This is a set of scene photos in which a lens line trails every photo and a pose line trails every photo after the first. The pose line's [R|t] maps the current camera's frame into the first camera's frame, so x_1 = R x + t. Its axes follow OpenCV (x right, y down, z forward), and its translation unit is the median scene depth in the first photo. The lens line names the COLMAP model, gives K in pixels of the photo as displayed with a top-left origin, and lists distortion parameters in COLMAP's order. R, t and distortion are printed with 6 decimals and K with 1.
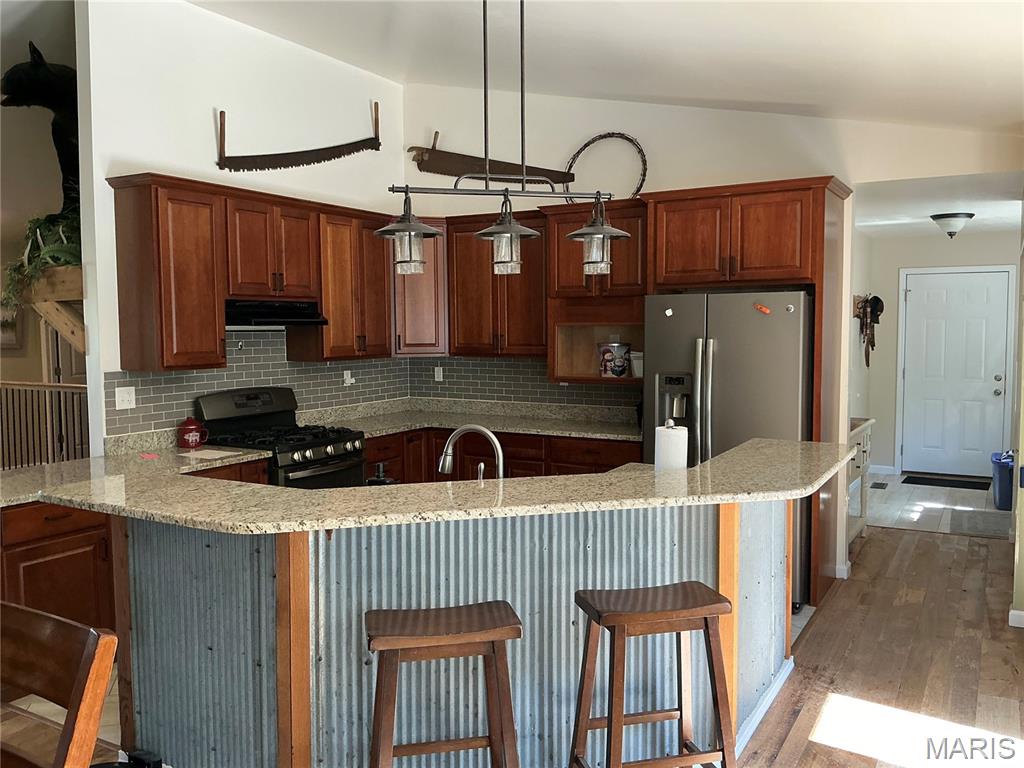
lens RADIAL K [[848.2, 0, 511.7], [0, 848.2, 387.8], [0, 0, 1]] dist [0.113123, -0.258060]
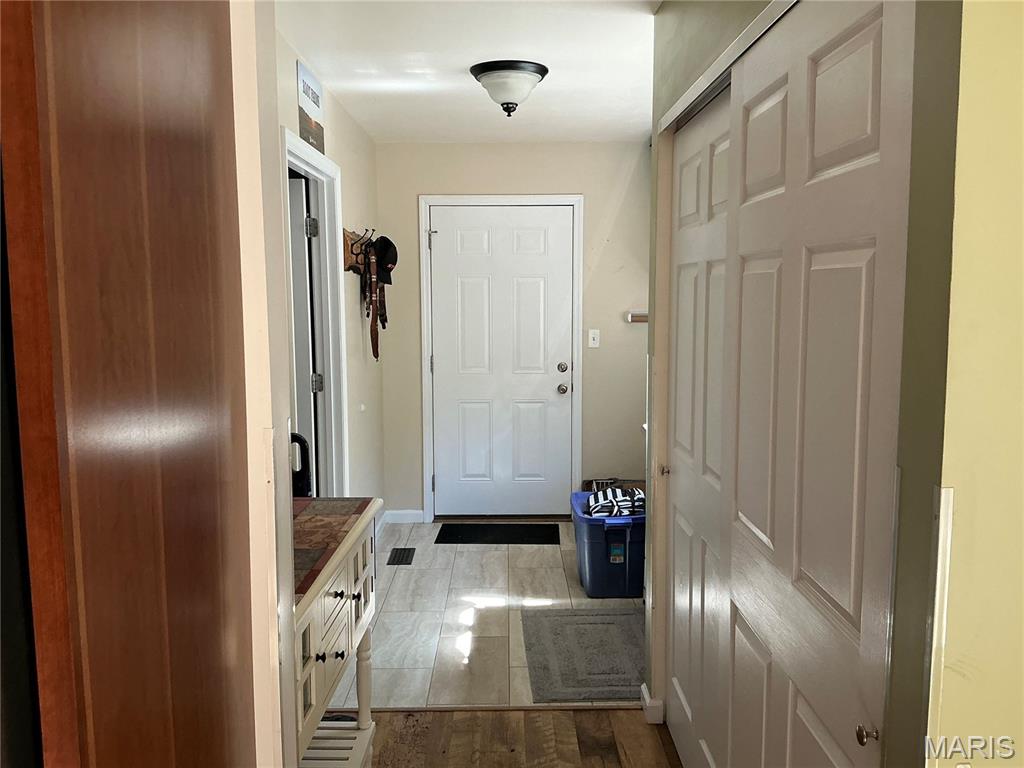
lens RADIAL K [[848.2, 0, 511.7], [0, 848.2, 387.8], [0, 0, 1]] dist [0.113123, -0.258060]
pose [[0.863837, -0.051907, 0.501090, 0.204013], [0.033176, 0.998380, 0.046226, -0.027711], [-0.502678, -0.023307, 0.864160, 0.453949]]
